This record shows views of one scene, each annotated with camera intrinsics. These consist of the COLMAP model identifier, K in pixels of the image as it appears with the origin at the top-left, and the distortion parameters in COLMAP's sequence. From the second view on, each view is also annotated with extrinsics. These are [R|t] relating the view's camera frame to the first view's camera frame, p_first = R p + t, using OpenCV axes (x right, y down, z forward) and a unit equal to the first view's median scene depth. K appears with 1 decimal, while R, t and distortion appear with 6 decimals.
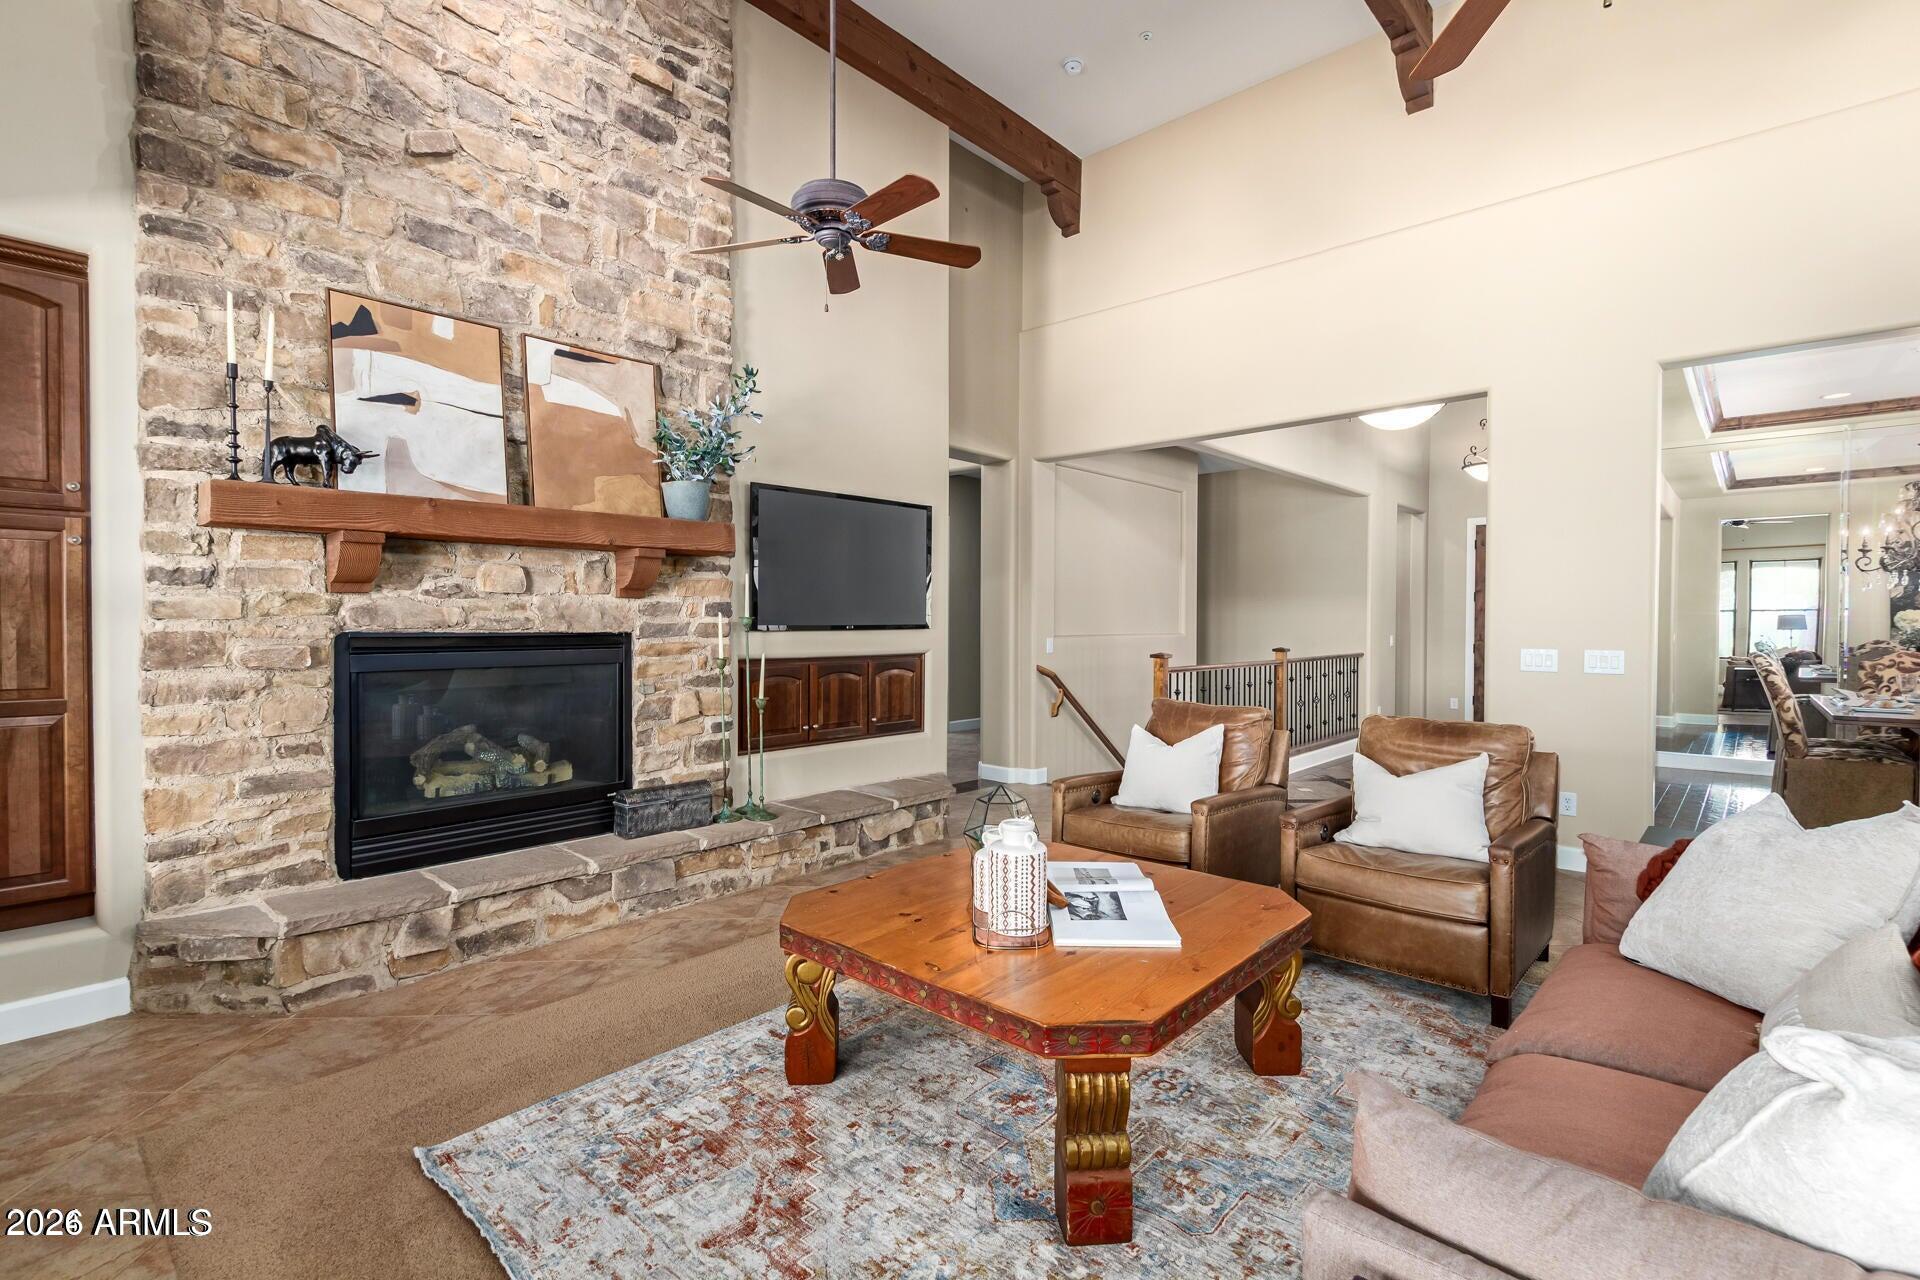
lens RADIAL K [[895.2, 0, 950.4], [0, 895.2, 630.4], [0, 0, 1]] dist [0.002105, -0.004214]
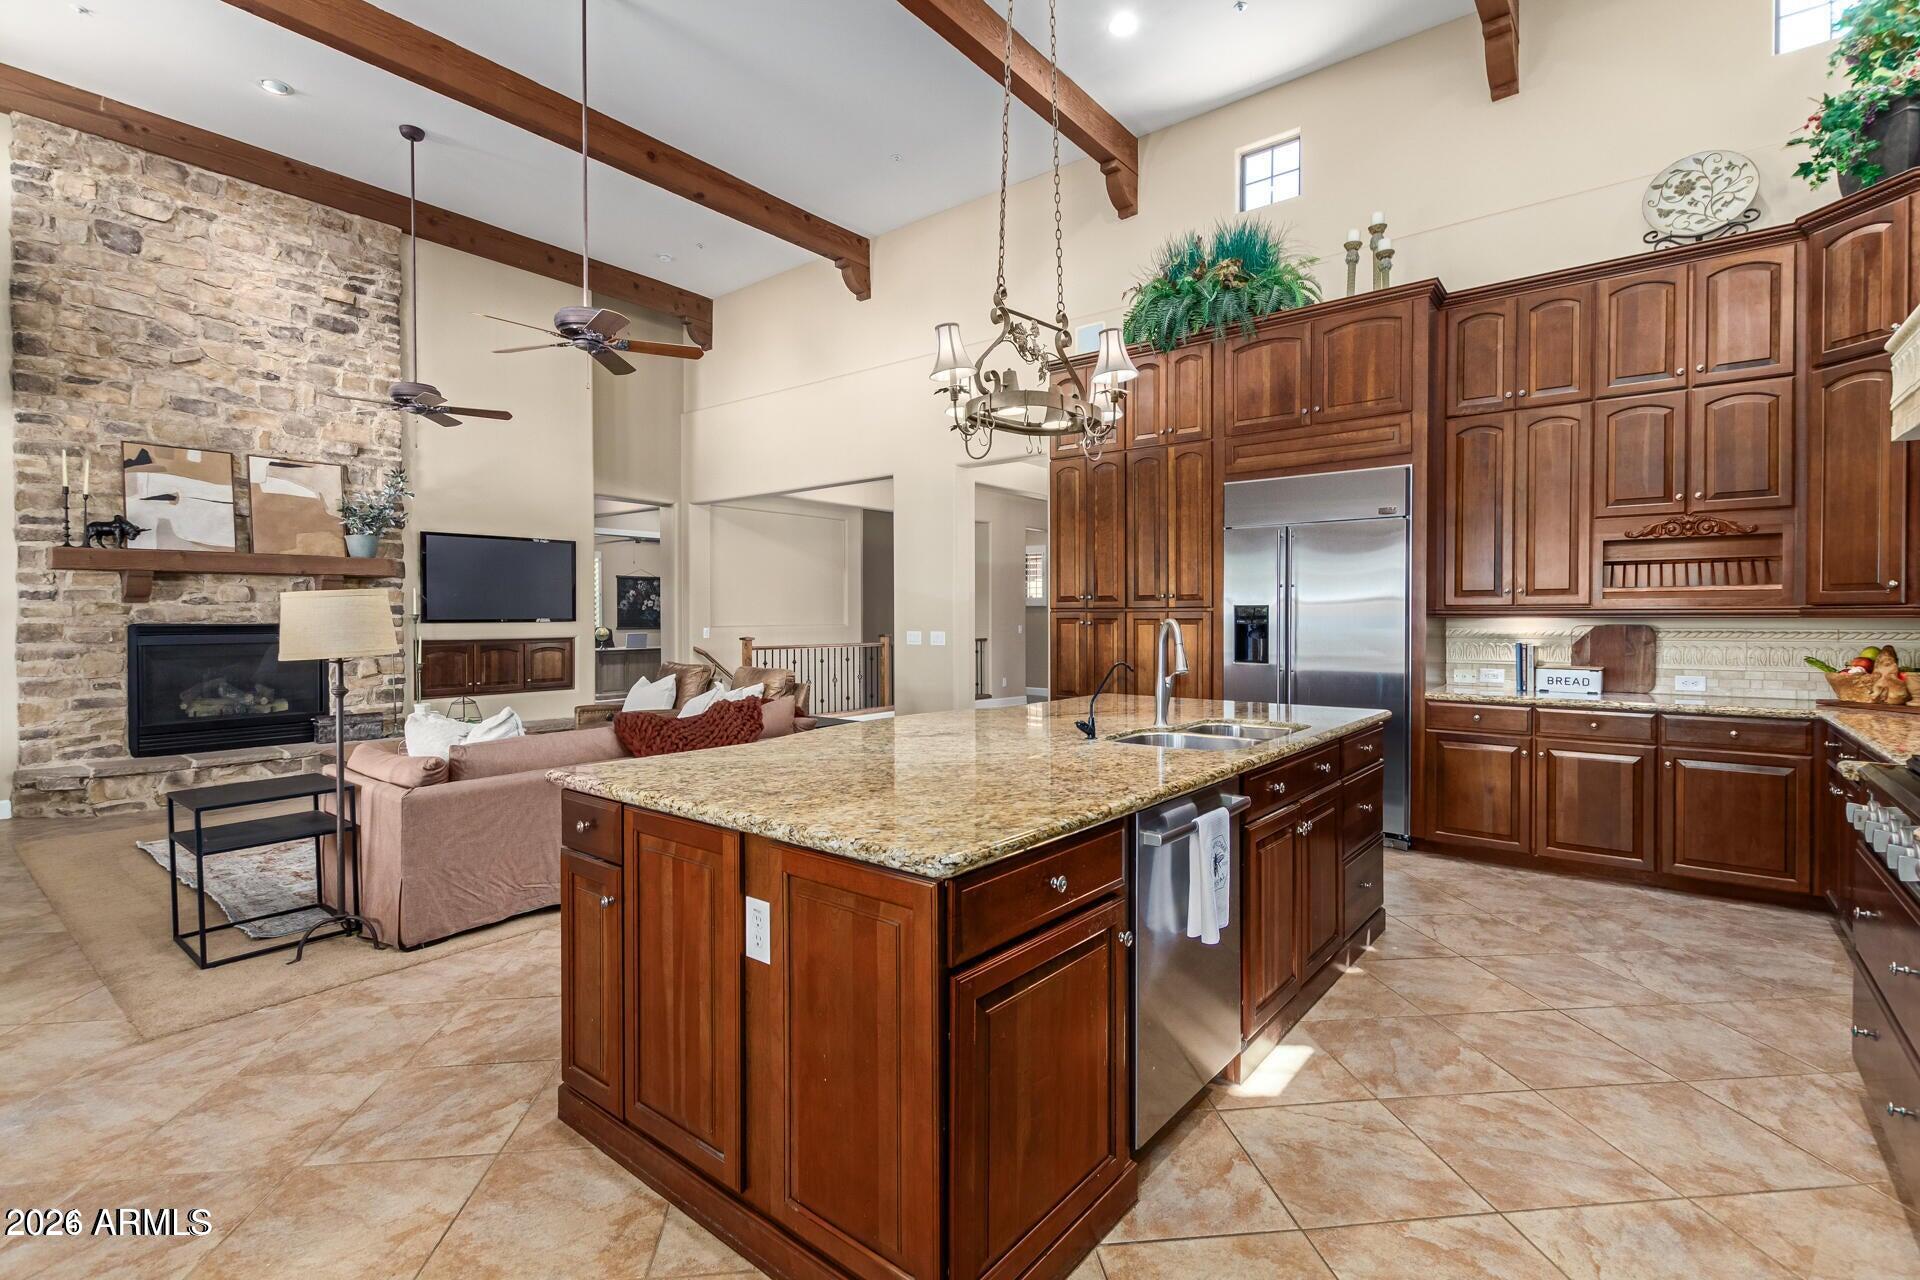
lens RADIAL K [[878.8, 0, 954.0], [0, 878.8, 623.3], [0, 0, 1]] dist [-0.005321, -0.002429]
pose [[0.997400, -0.004164, 0.071937, 0.854430], [0.004299, 0.999989, -0.001723, 0.011376], [-0.071929, 0.002028, 0.997408, -0.891219]]
